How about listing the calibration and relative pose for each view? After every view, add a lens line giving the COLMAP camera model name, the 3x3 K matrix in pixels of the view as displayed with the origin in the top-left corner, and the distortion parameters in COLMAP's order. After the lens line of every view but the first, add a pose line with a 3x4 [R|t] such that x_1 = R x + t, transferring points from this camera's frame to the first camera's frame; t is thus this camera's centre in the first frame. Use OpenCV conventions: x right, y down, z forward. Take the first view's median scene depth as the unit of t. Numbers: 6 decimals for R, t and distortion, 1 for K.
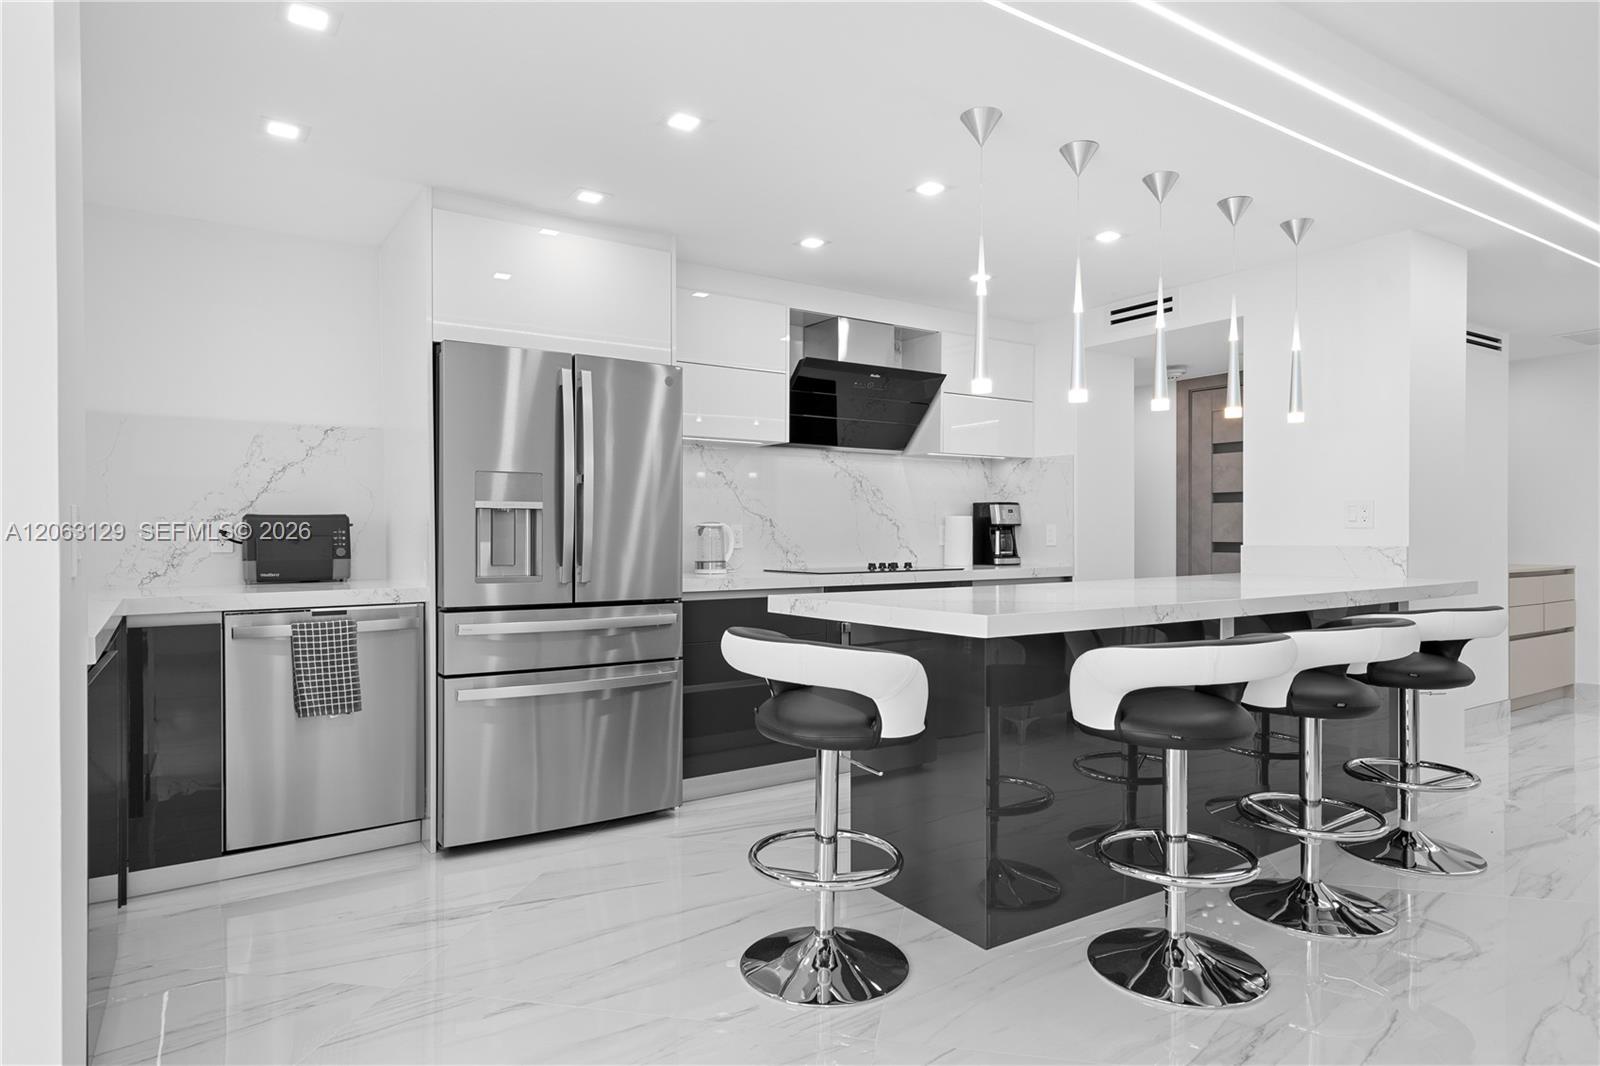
lens RADIAL K [[926.3, 0, 801.7], [0, 926.3, 534.3], [0, 0, 1]] dist [0.008689, 0.000813]
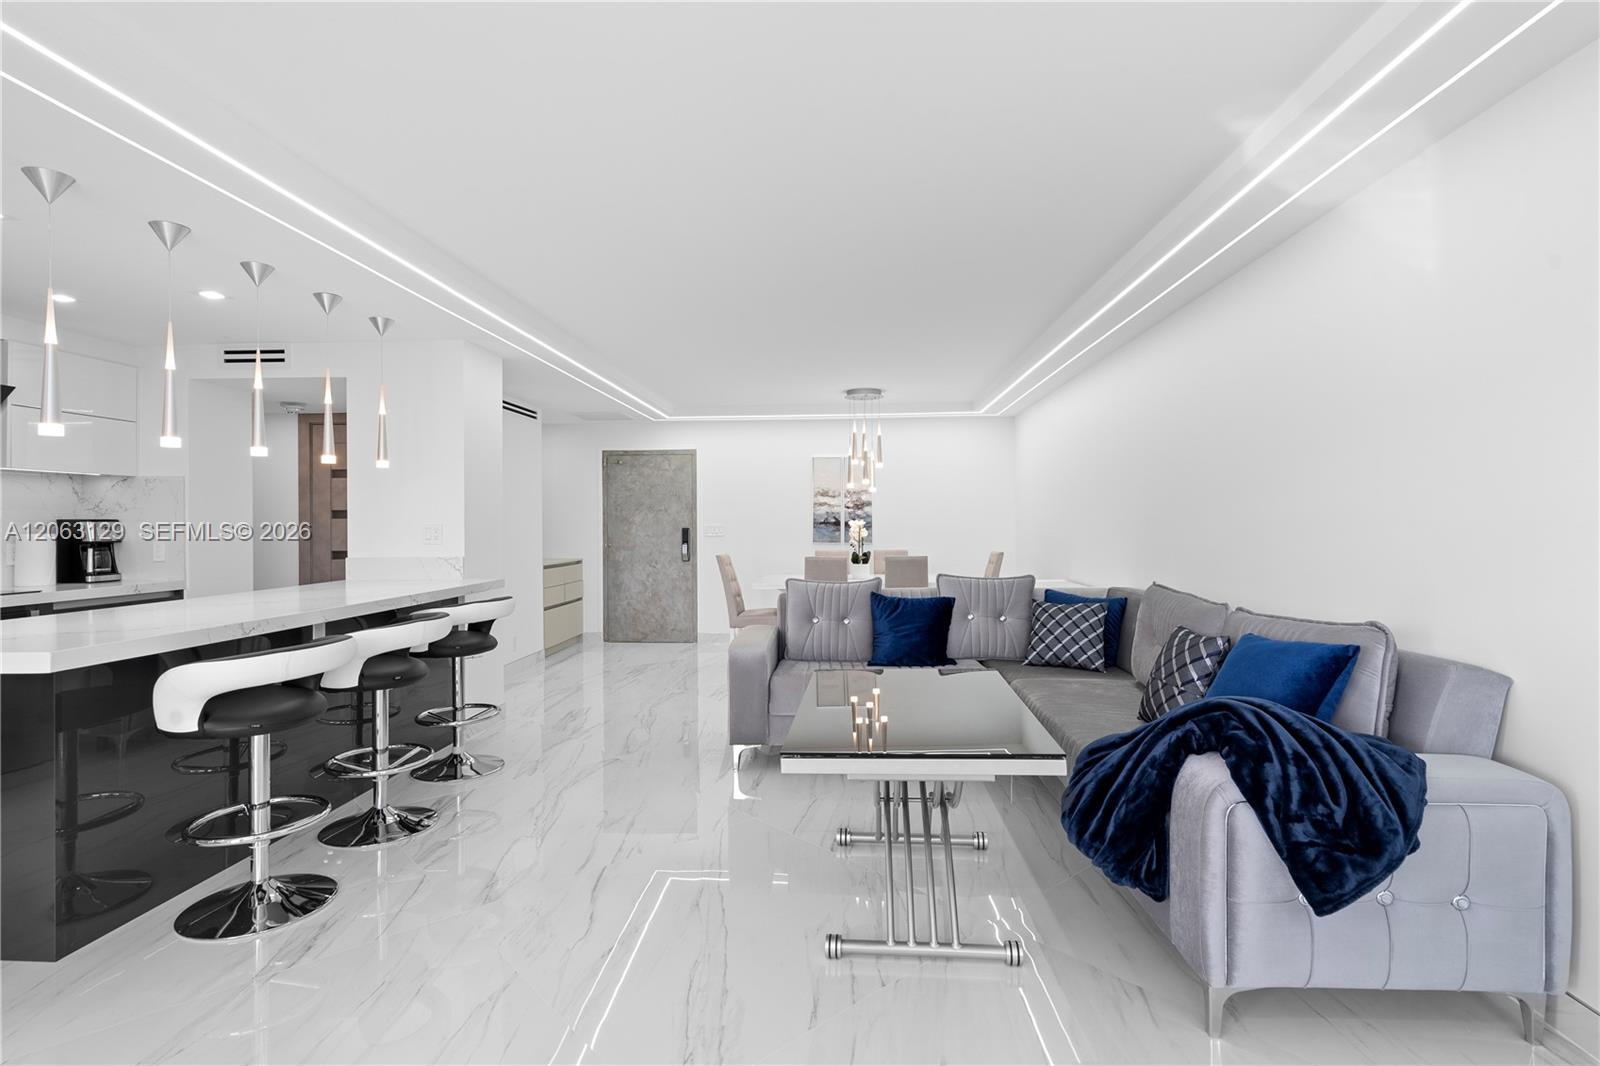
lens RADIAL K [[766.5, 0, 801.2], [0, 766.5, 528.4], [0, 0, 1]] dist [-0.003373, 0.001668]
pose [[0.587439, -0.000931, 0.809268, -0.007454], [0.004197, 0.999989, -0.001896, -0.035421], [-0.809258, 0.004510, 0.587436, -0.166127]]
